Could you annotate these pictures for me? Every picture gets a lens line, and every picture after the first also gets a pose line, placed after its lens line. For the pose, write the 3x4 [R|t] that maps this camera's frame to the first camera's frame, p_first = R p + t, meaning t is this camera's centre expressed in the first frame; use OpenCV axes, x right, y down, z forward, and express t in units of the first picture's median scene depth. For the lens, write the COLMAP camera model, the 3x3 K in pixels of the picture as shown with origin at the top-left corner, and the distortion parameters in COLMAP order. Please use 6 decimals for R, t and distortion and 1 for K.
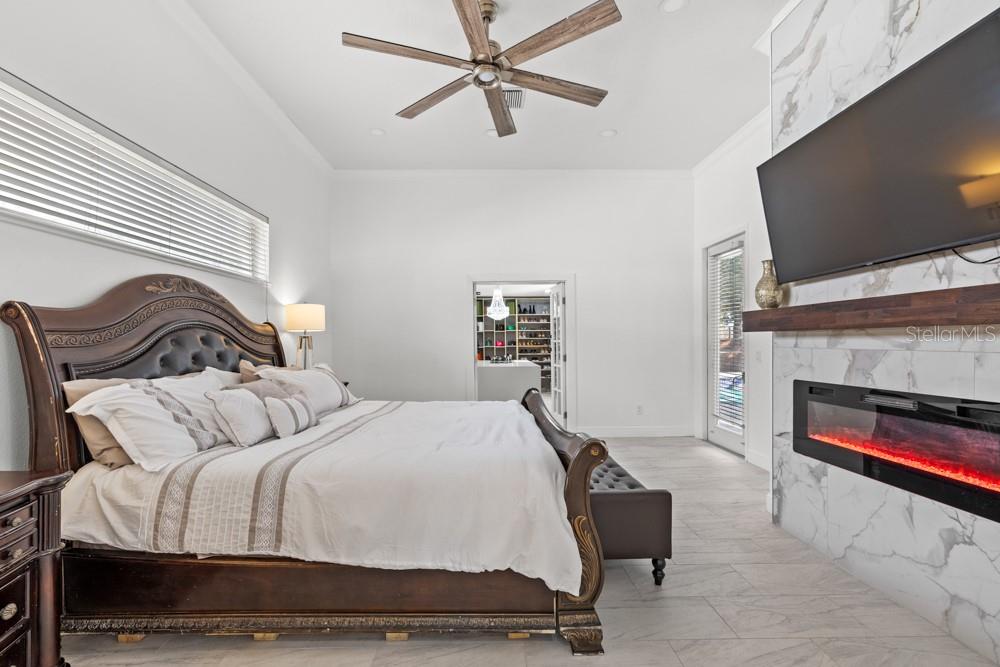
lens RADIAL K [[433.9, 0, 482.6], [0, 433.9, 341.6], [0, 0, 1]] dist [0.001510, 0.001689]
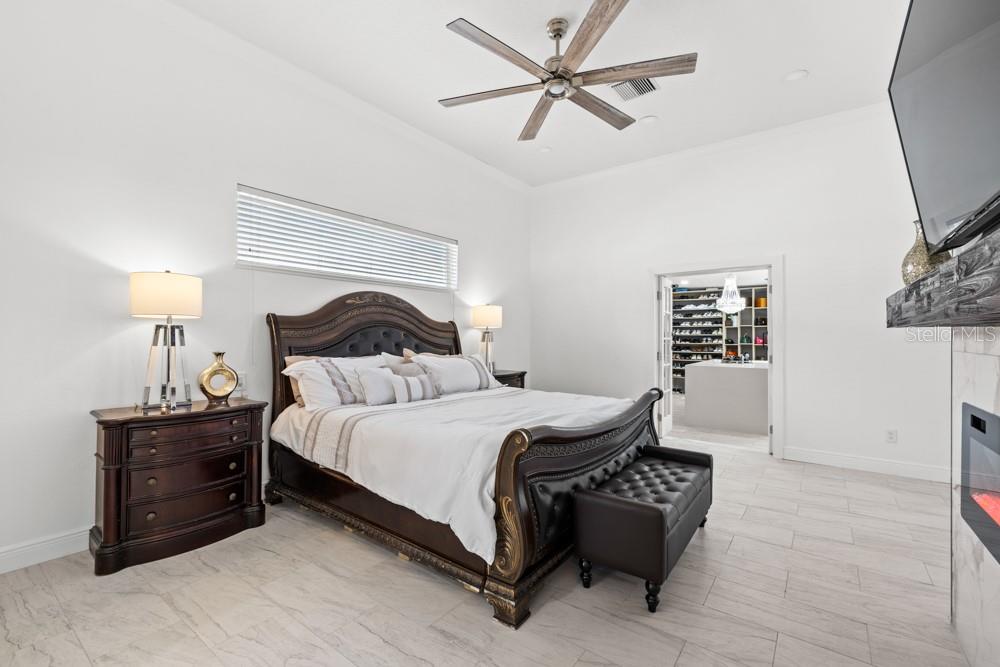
lens RADIAL K [[433.9, 0, 493.8], [0, 433.9, 331.1], [0, 0, 1]] dist [0.001510, 0.001689]
pose [[0.786234, 0.001726, -0.617927, 0.635103], [-0.010431, 0.999891, -0.010479, -0.002370], [0.617841, 0.014685, 0.786166, 0.082360]]
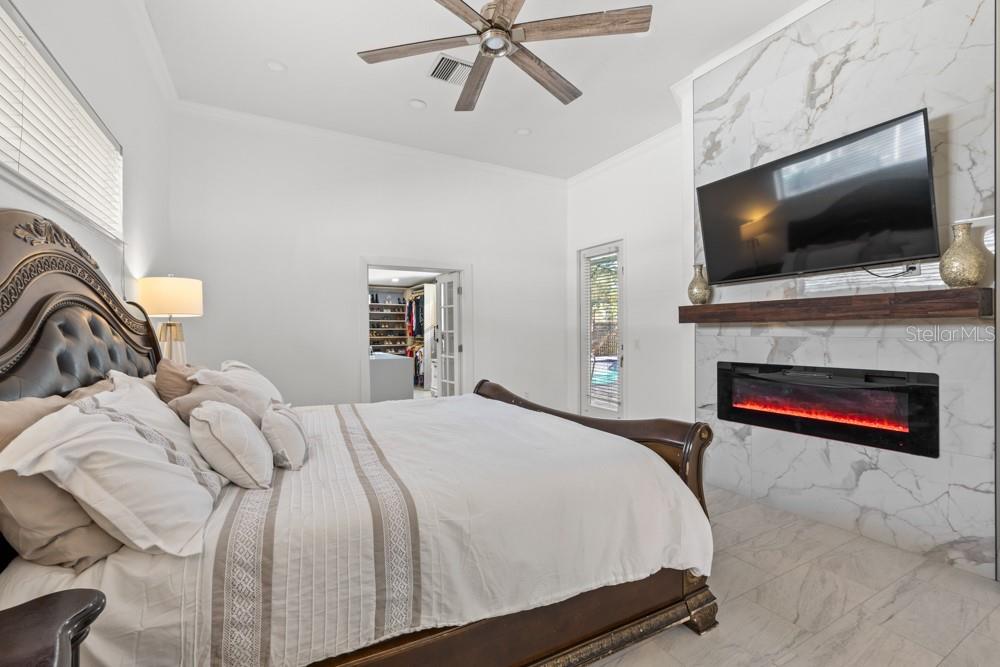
lens RADIAL K [[433.9, 0, 487.5], [0, 433.9, 329.6], [0, 0, 1]] dist [0.001510, 0.001689]
pose [[0.882512, 0.002991, 0.470281, -0.507789], [0.000891, 0.999967, -0.008032, 0.005742], [-0.470290, 0.007507, 0.882480, 0.230490]]
